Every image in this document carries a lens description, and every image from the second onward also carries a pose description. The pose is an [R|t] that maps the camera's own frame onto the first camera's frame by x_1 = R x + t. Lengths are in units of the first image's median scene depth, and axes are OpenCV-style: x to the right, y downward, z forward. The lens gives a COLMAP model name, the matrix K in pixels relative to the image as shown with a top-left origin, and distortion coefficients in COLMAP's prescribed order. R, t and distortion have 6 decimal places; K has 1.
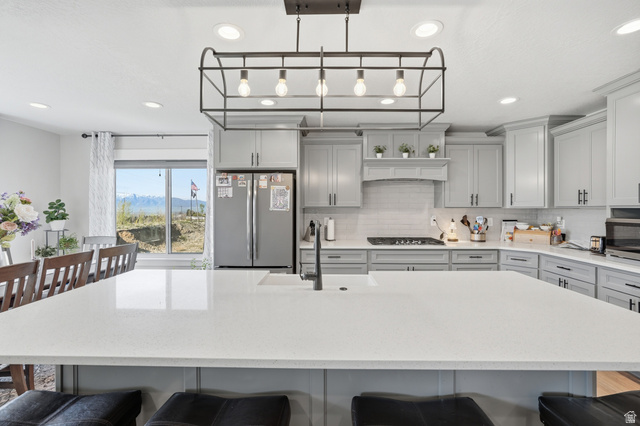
lens RADIAL K [[279.4, 0, 317.9], [0, 279.4, 205.1], [0, 0, 1]] dist [-0.000670, 0.000069]
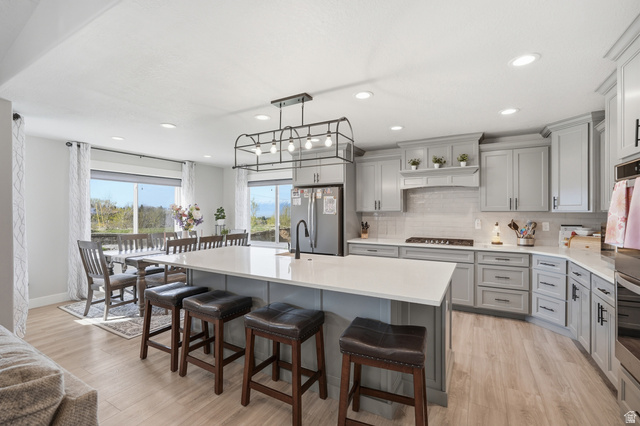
lens RADIAL K [[279.4, 0, 324.8], [0, 279.4, 210.3], [0, 0, 1]] dist [-0.000670, 0.000069]
pose [[0.884223, -0.003107, -0.467055, 0.483357], [0.006441, 0.999964, 0.005543, -0.006420], [0.467021, -0.007909, 0.884211, -0.235954]]
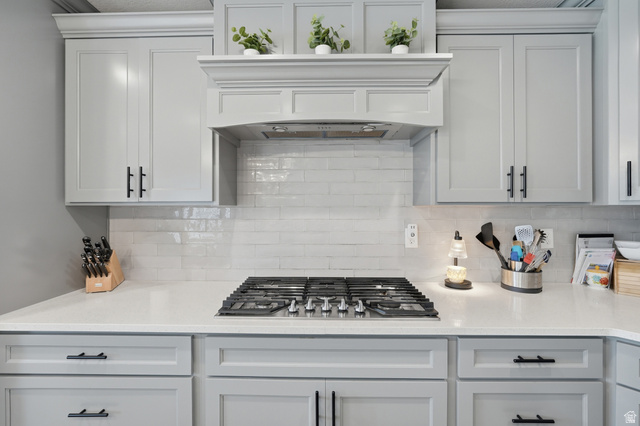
lens RADIAL K [[279.4, 0, 318.5], [0, 279.4, 206.7], [0, 0, 1]] dist [-0.000670, 0.000069]
pose [[0.999997, -0.001894, -0.001438, 0.337622], [0.001904, 0.999976, 0.006606, 0.011930], [0.001425, -0.006609, 0.999977, 0.713698]]
